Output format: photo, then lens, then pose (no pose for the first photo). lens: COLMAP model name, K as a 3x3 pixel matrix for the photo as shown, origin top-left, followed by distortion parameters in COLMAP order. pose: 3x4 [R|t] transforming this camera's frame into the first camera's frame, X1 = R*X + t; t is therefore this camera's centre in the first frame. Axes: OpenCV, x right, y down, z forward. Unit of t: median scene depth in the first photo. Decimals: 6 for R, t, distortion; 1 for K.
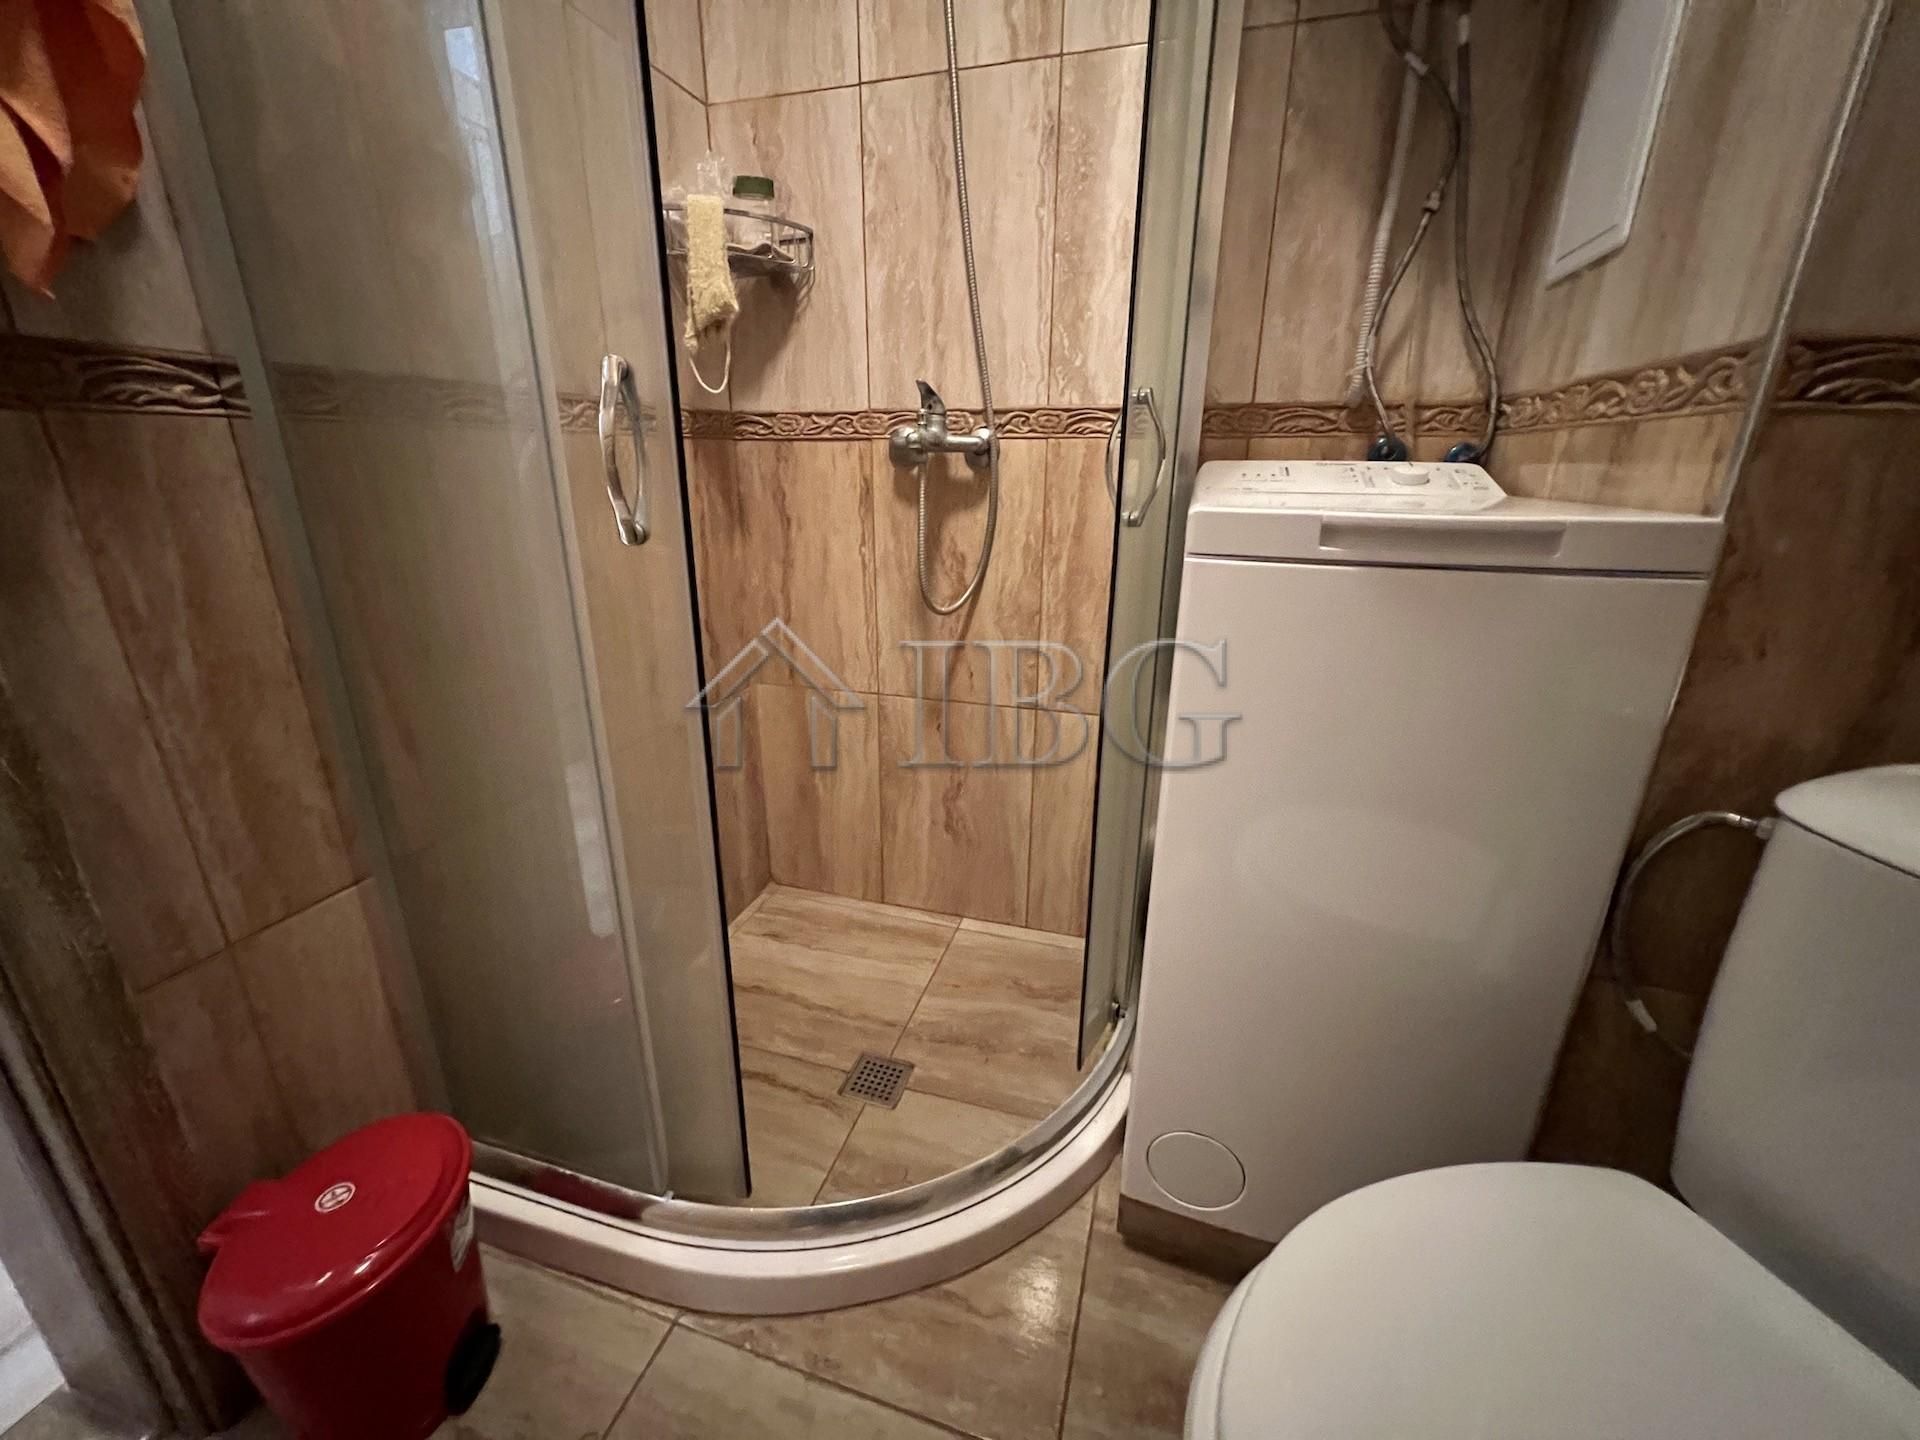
lens RADIAL K [[768.4, 0, 952.1], [0, 768.4, 715.1], [0, 0, 1]] dist [-0.002266, 0.000227]
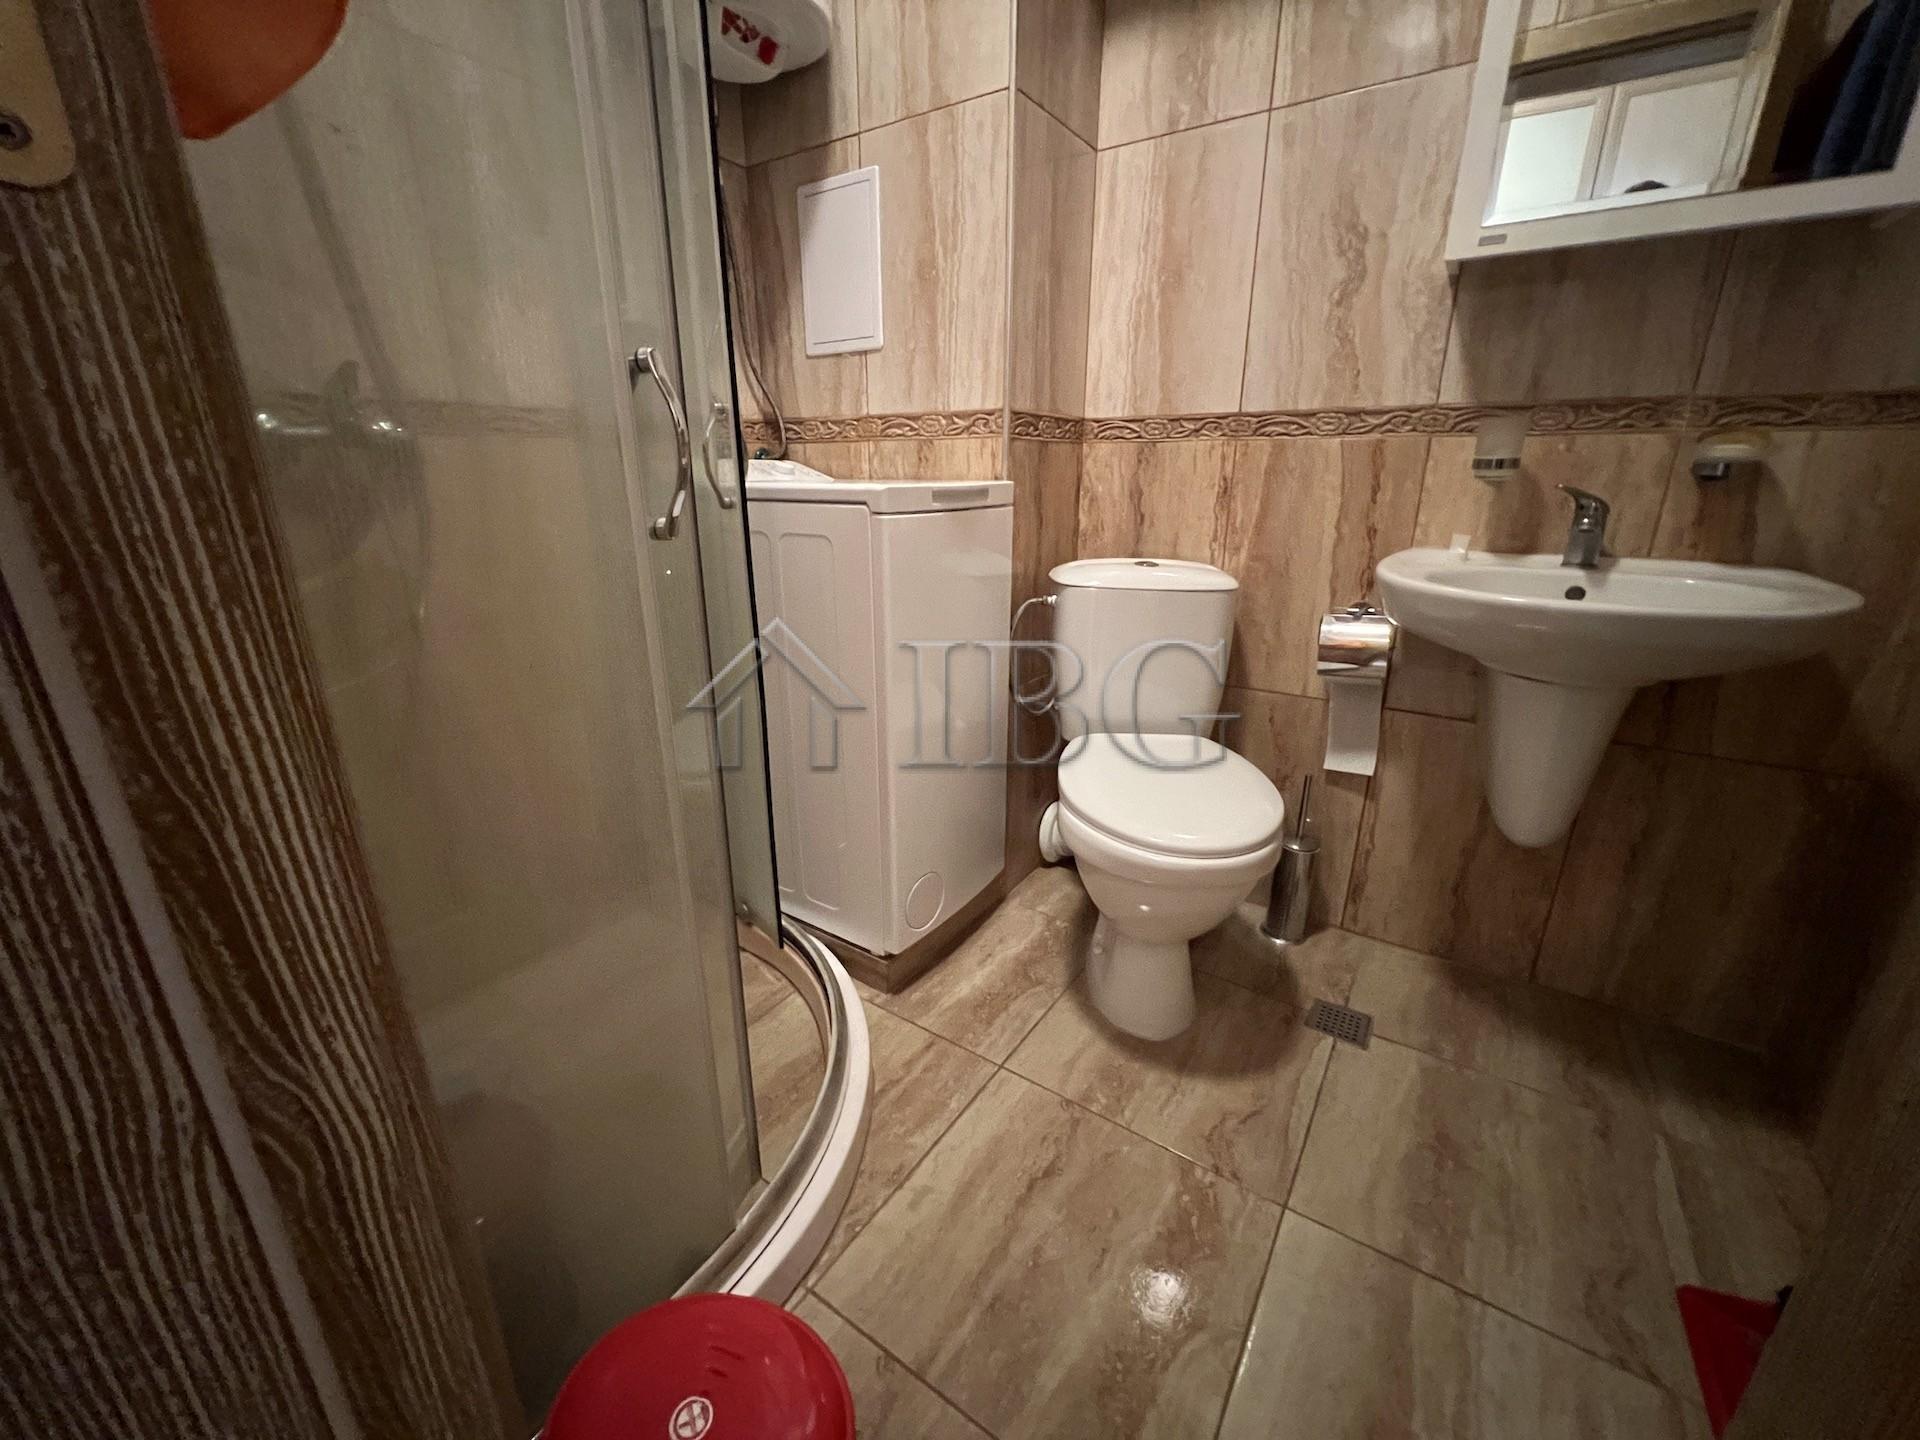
lens RADIAL K [[768.4, 0, 931.3], [0, 768.4, 721.2], [0, 0, 1]] dist [-0.001694, -0.000051]
pose [[0.312897, -0.307696, 0.898565, -1.255747], [0.310425, 0.927243, 0.209420, -0.110666], [-0.897625, 0.213410, 0.385648, 0.358681]]
